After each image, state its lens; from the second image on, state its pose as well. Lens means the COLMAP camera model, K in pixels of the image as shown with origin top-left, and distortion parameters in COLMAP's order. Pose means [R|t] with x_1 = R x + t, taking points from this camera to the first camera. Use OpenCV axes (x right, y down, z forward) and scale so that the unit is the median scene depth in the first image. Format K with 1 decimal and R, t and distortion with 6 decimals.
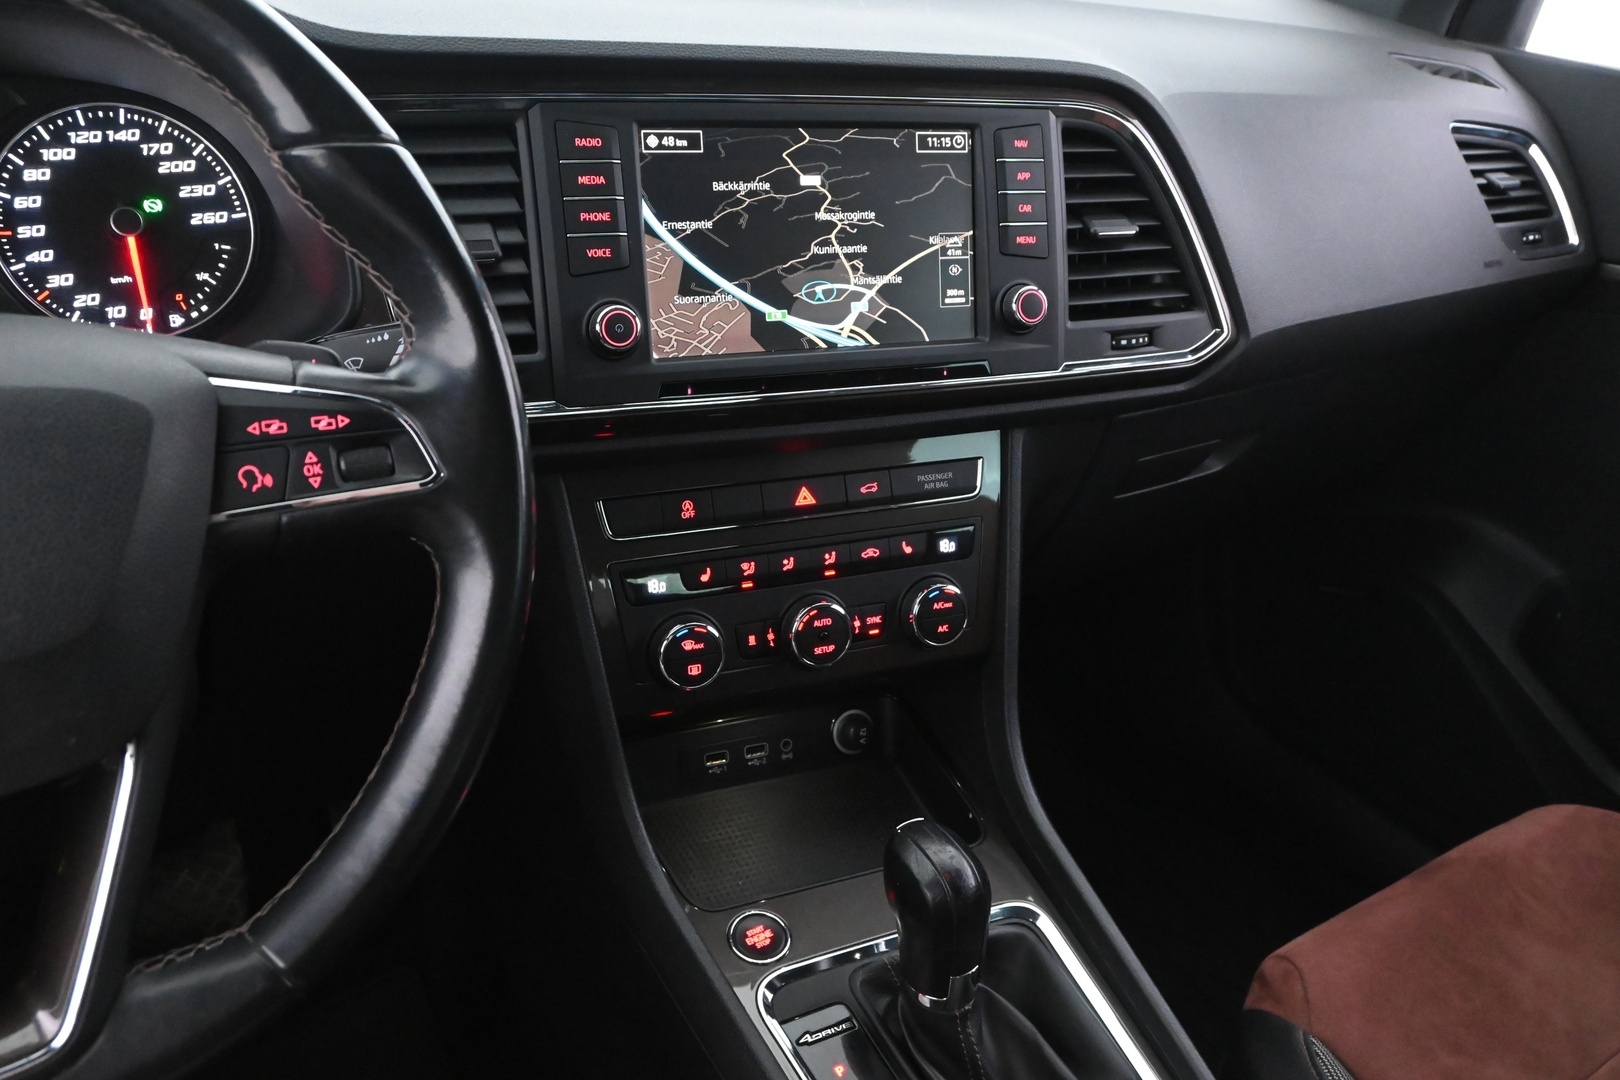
lens RADIAL K [[1253.0, 0, 810.0], [0, 1253.0, 540.0], [0, 0, 1]] dist [-0.021051, 0.014495]
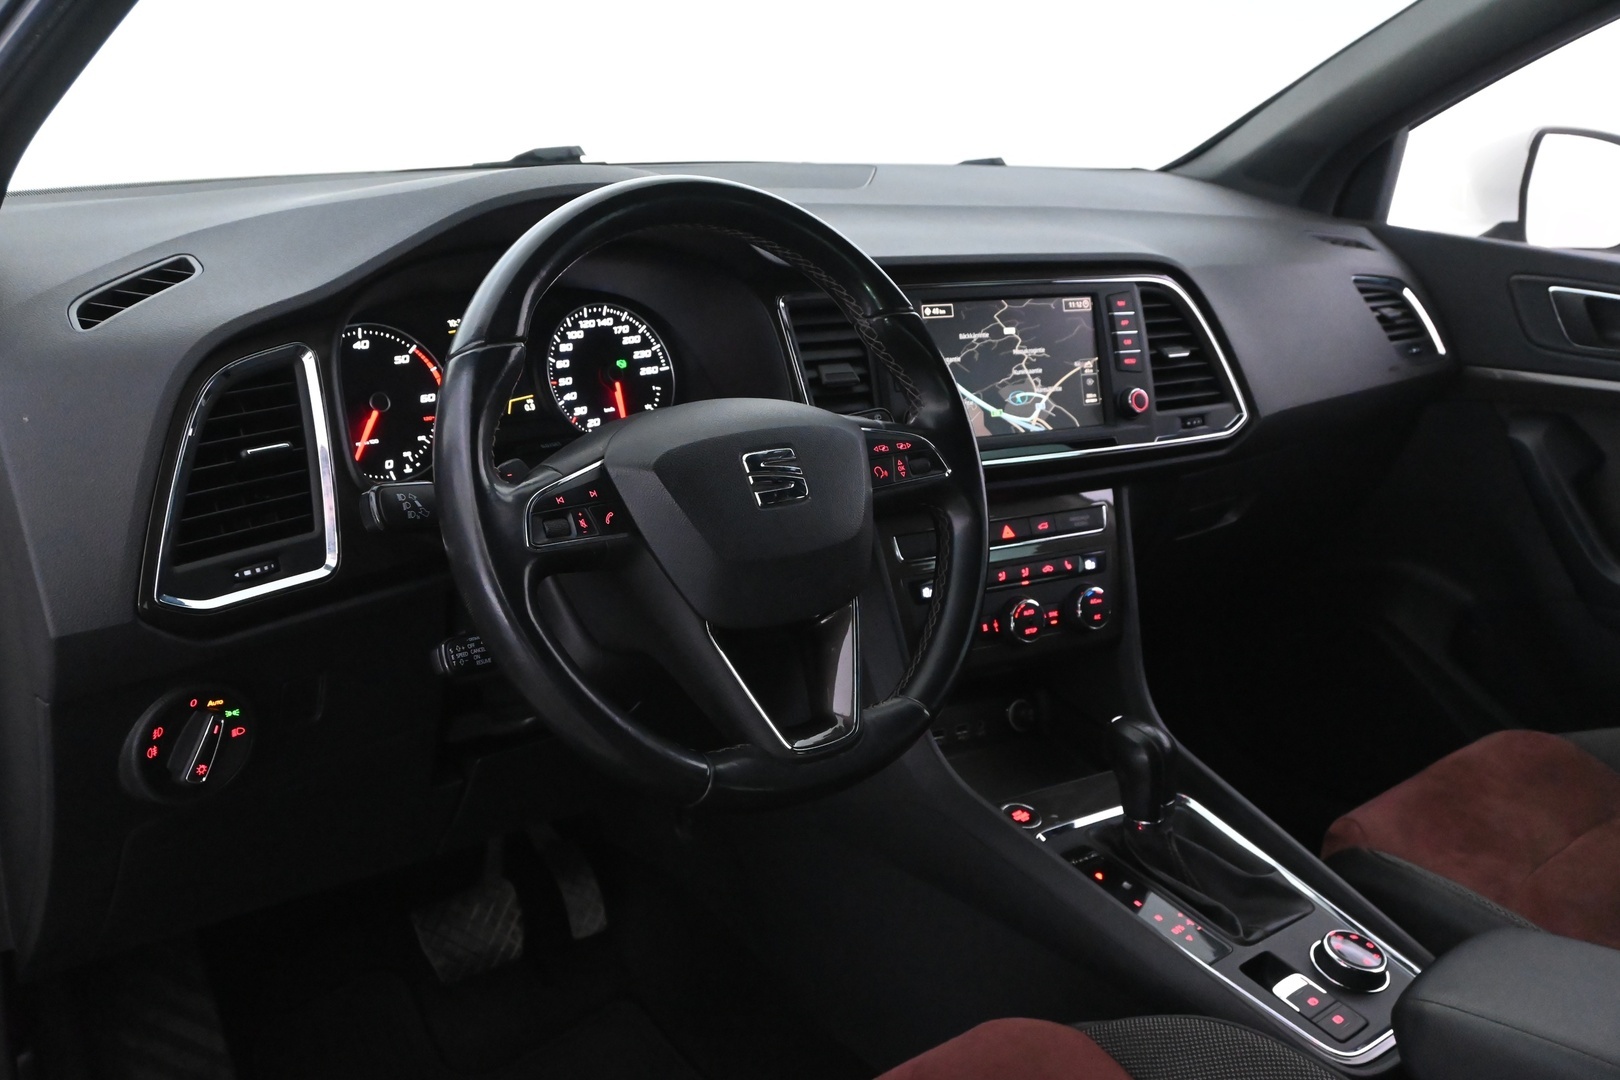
lens RADIAL K [[1514.6, 0, 810.0], [0, 1514.6, 540.0], [0, 0, 1]] dist [0.012254, 0.005574]
pose [[0.986421, -0.068308, 0.149358, -0.580706], [0.091741, 0.983470, -0.156108, 0.270397], [-0.136226, 0.167690, 0.976382, -0.864005]]
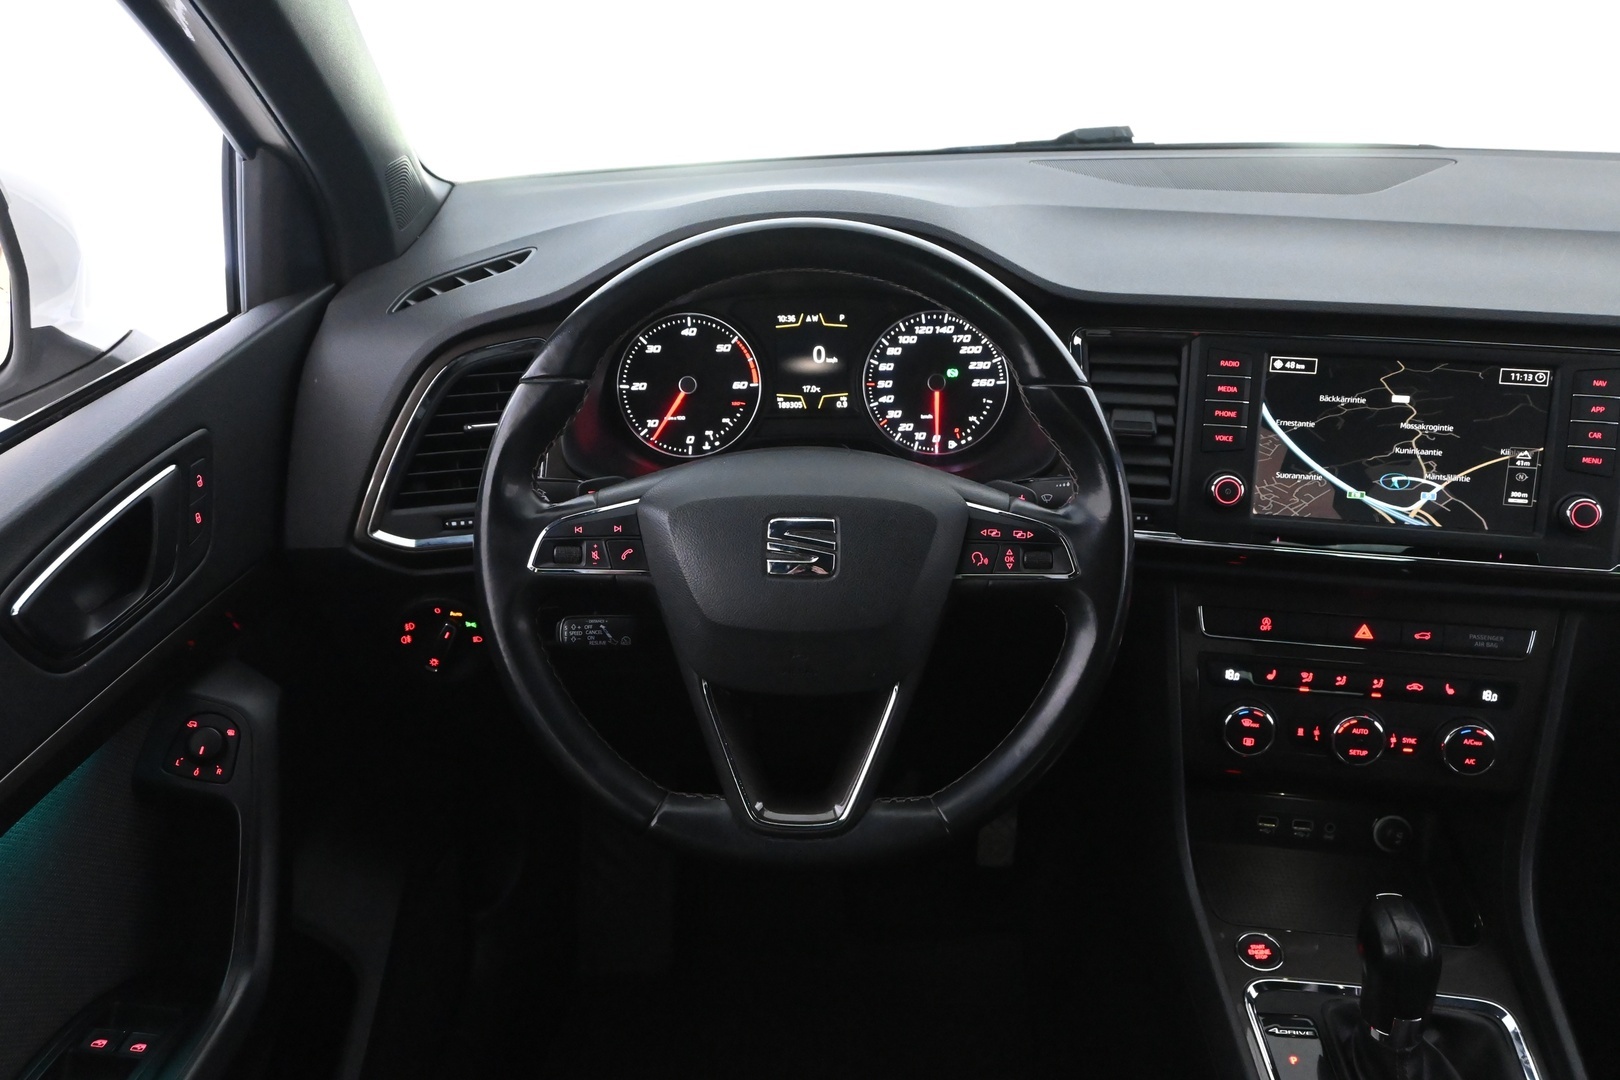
lens RADIAL K [[1300.8, 0, 810.0], [0, 1300.8, 540.0], [0, 0, 1]] dist [-0.009714, 0.003051]
pose [[0.842632, 0.161119, -0.513821, 0.208639], [-0.192069, 0.981355, -0.007257, -0.009393], [0.503072, 0.104804, 0.857867, -0.496277]]
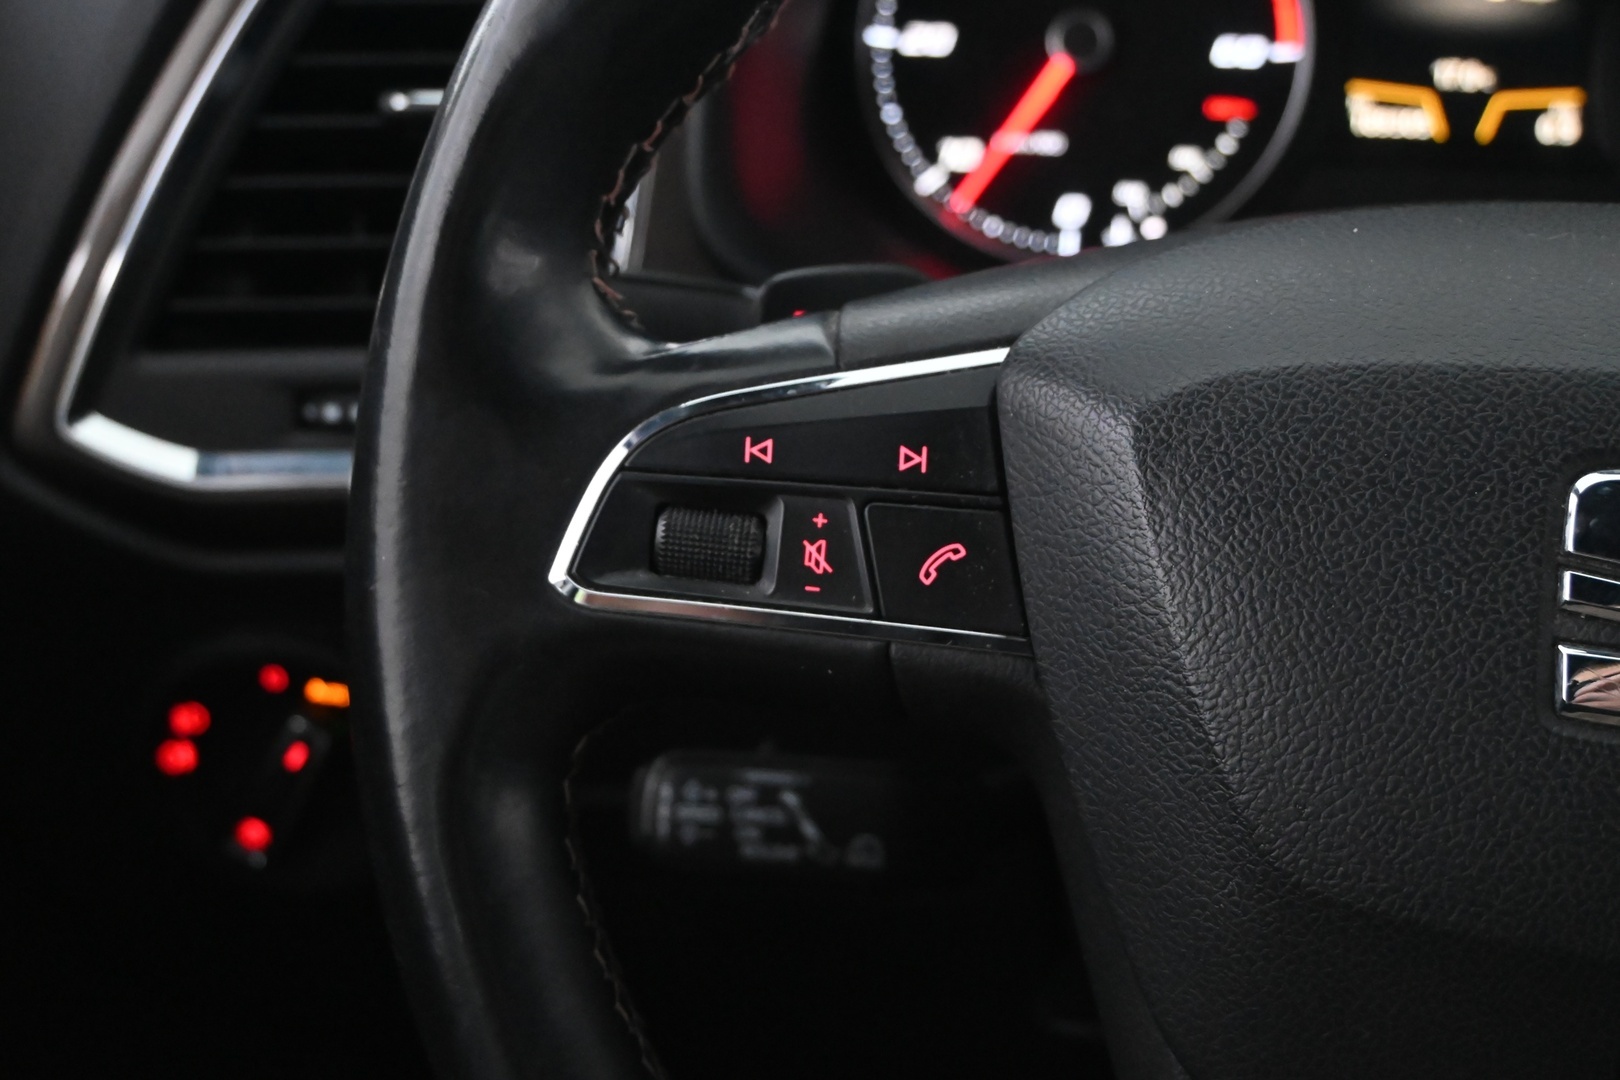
lens RADIAL K [[2333.1, 0, 810.0], [0, 2333.1, 540.0], [0, 0, 1]] dist [-0.002849, 0.046360]
pose [[0.767532, 0.226900, -0.599509, -0.259366], [-0.263512, 0.964262, 0.027585, 0.015733], [0.584342, 0.136806, 0.799893, 0.010798]]
